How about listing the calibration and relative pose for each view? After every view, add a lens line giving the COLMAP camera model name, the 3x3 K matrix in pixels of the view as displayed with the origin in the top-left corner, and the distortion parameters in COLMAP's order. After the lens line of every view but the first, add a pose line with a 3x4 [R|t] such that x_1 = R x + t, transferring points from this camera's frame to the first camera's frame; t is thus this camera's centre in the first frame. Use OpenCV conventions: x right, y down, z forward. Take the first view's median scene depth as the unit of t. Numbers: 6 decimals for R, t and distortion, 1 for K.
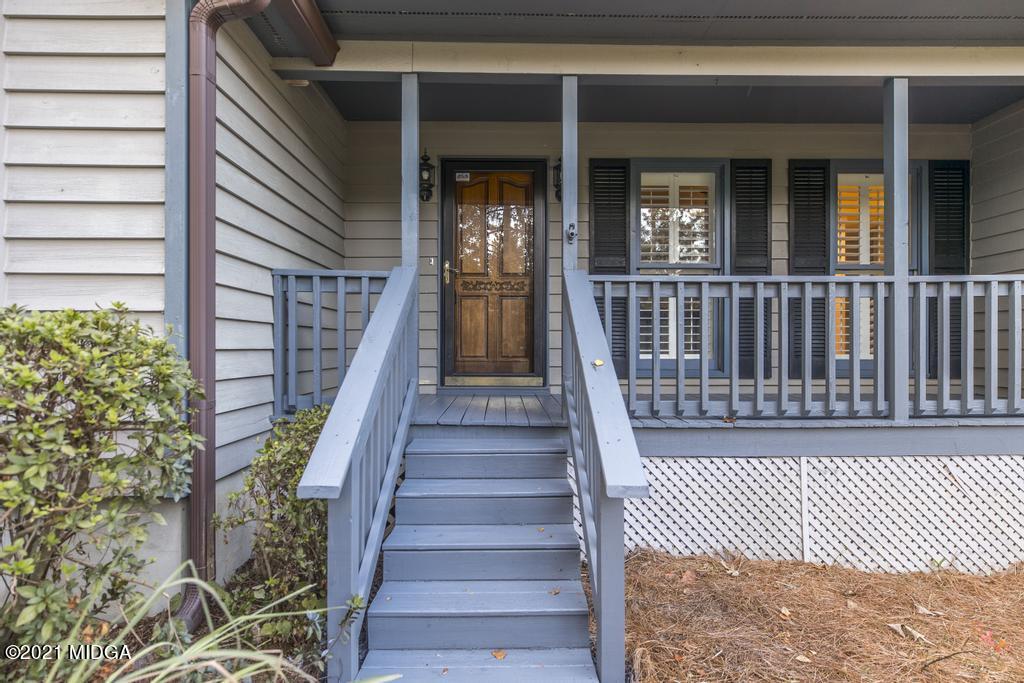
lens RADIAL K [[503.2, 0, 510.4], [0, 503.2, 345.6], [0, 0, 1]] dist [-0.001330, -0.000417]
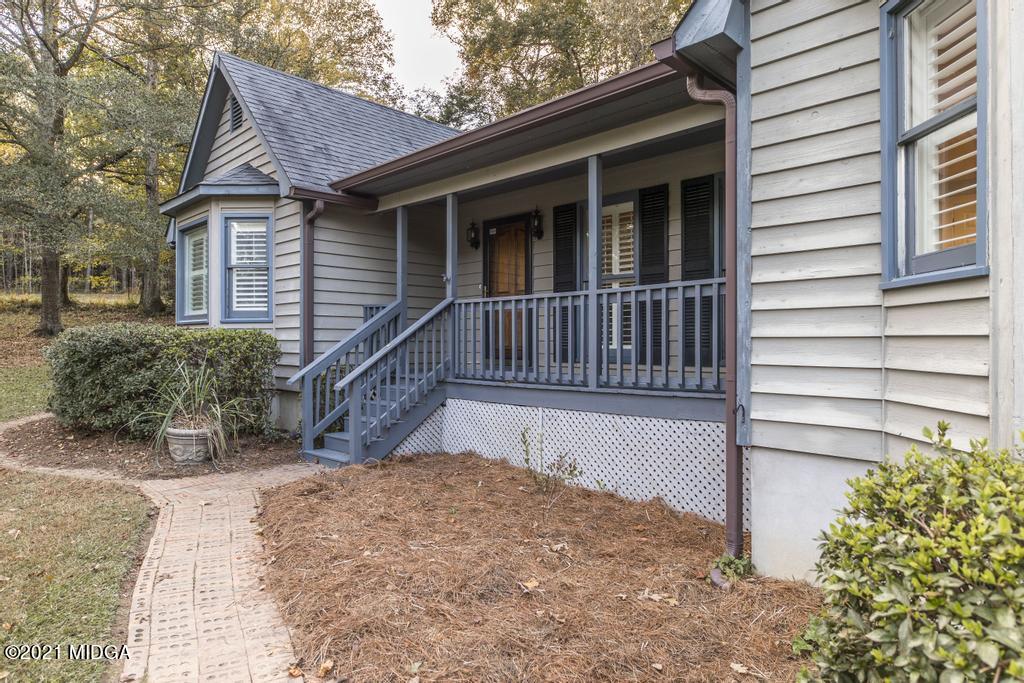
lens RADIAL K [[600.6, 0, 516.2], [0, 600.6, 330.4], [0, 0, 1]] dist [-0.000835, 0.001181]
pose [[0.709880, -0.013806, -0.704187, 1.286558], [0.001590, 0.999837, -0.017999, 0.008016], [0.704321, 0.011657, 0.709786, -0.281537]]
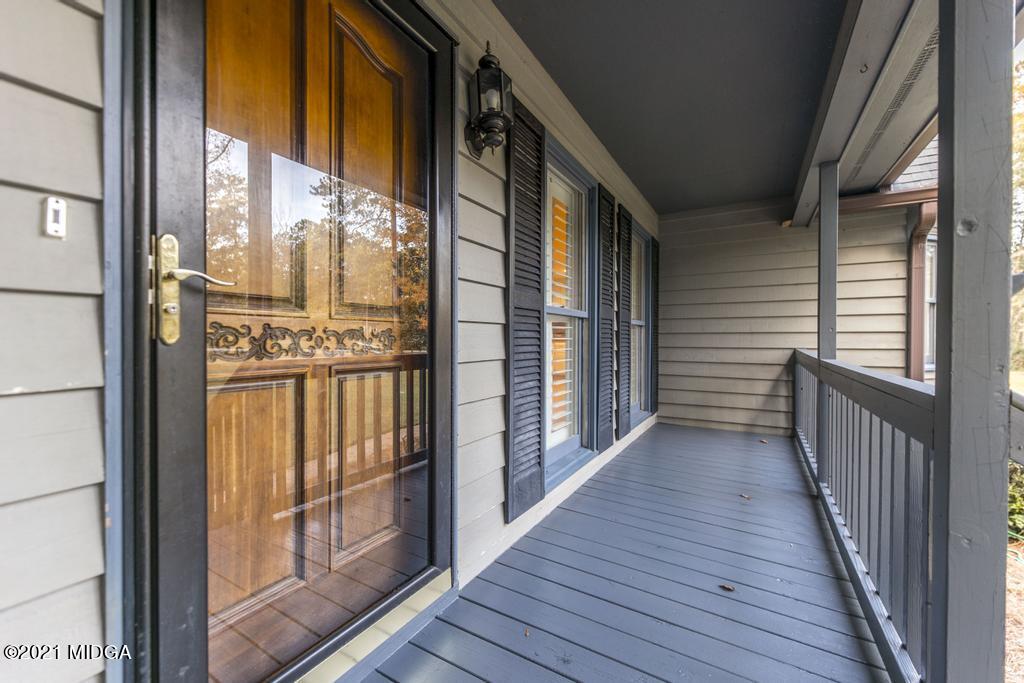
lens RADIAL K [[407.3, 0, 512.0], [0, 407.3, 341.5], [0, 0, 1]] dist [-0.000304, -0.000021]
pose [[0.524495, -0.006805, 0.851386, -0.191497], [-0.005125, 0.999925, 0.011150, -0.123207], [-0.851398, -0.010211, 0.524421, 0.768245]]
